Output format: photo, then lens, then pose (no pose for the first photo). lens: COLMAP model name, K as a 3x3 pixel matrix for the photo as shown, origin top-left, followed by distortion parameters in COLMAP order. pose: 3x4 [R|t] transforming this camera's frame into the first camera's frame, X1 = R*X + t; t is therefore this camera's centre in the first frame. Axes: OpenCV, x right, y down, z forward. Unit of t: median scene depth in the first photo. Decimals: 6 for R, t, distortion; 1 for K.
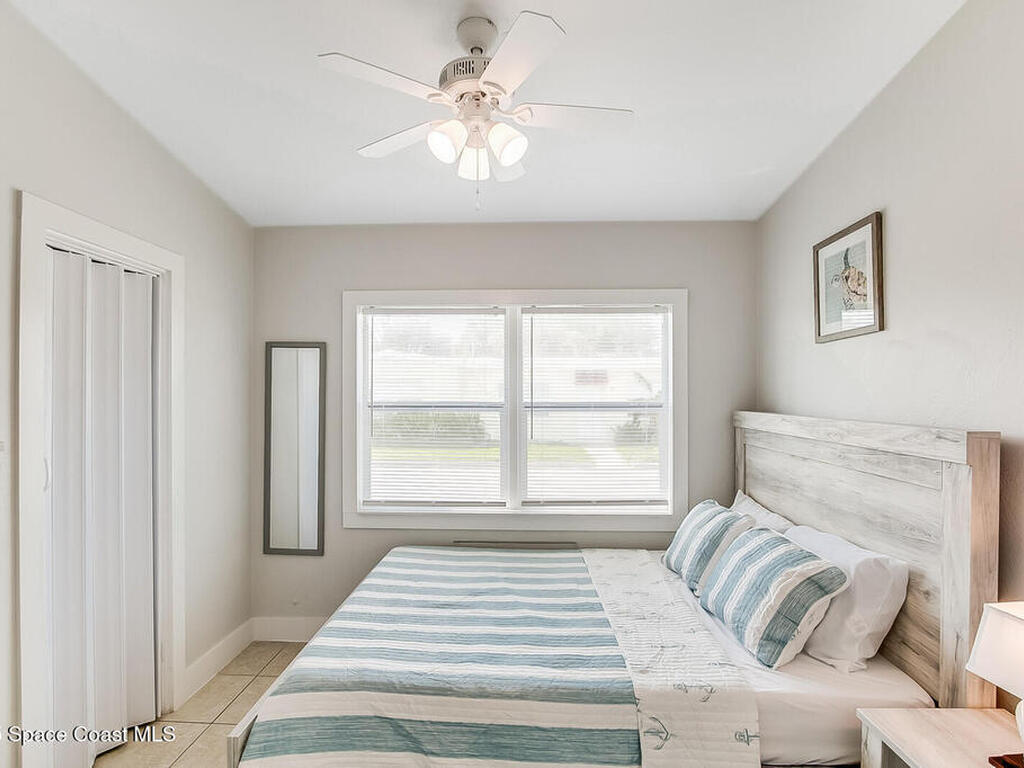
lens RADIAL K [[586.4, 0, 509.1], [0, 586.4, 407.1], [0, 0, 1]] dist [-0.001410, 0.000384]
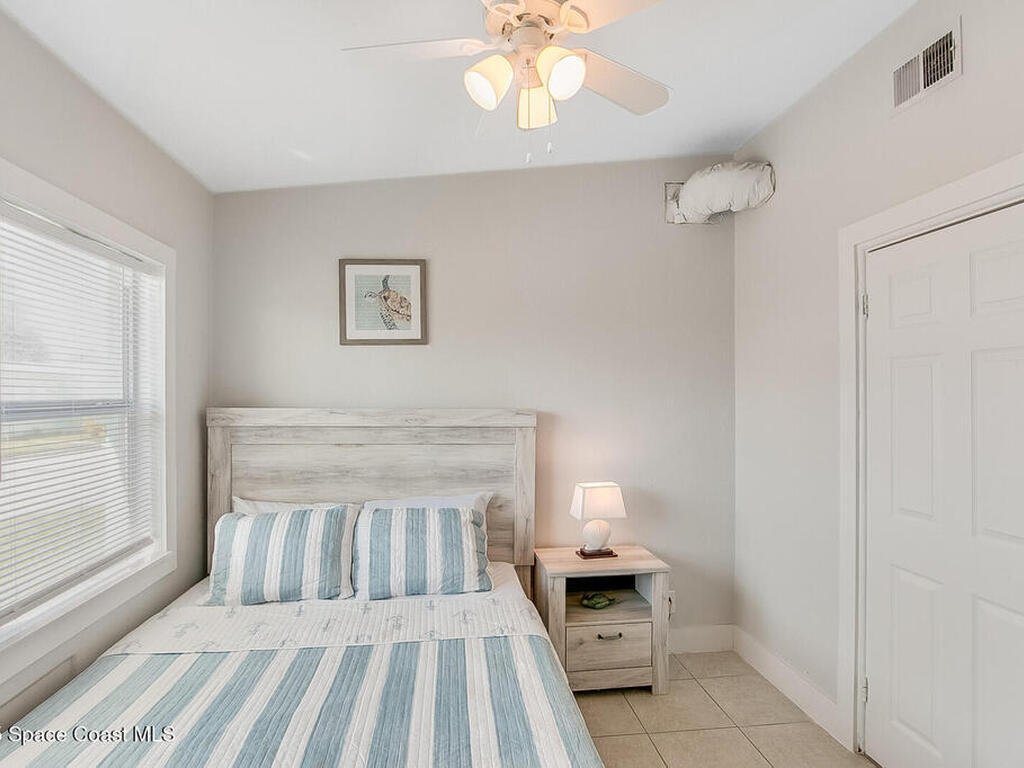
lens RADIAL K [[544.4, 0, 522.9], [0, 544.4, 400.6], [0, 0, 1]] dist [-0.015355, 0.003015]
pose [[-0.186897, -0.016322, 0.982244, -0.654890], [0.019329, 0.999607, 0.020289, -0.015727], [-0.982189, 0.022778, -0.186508, 0.948799]]
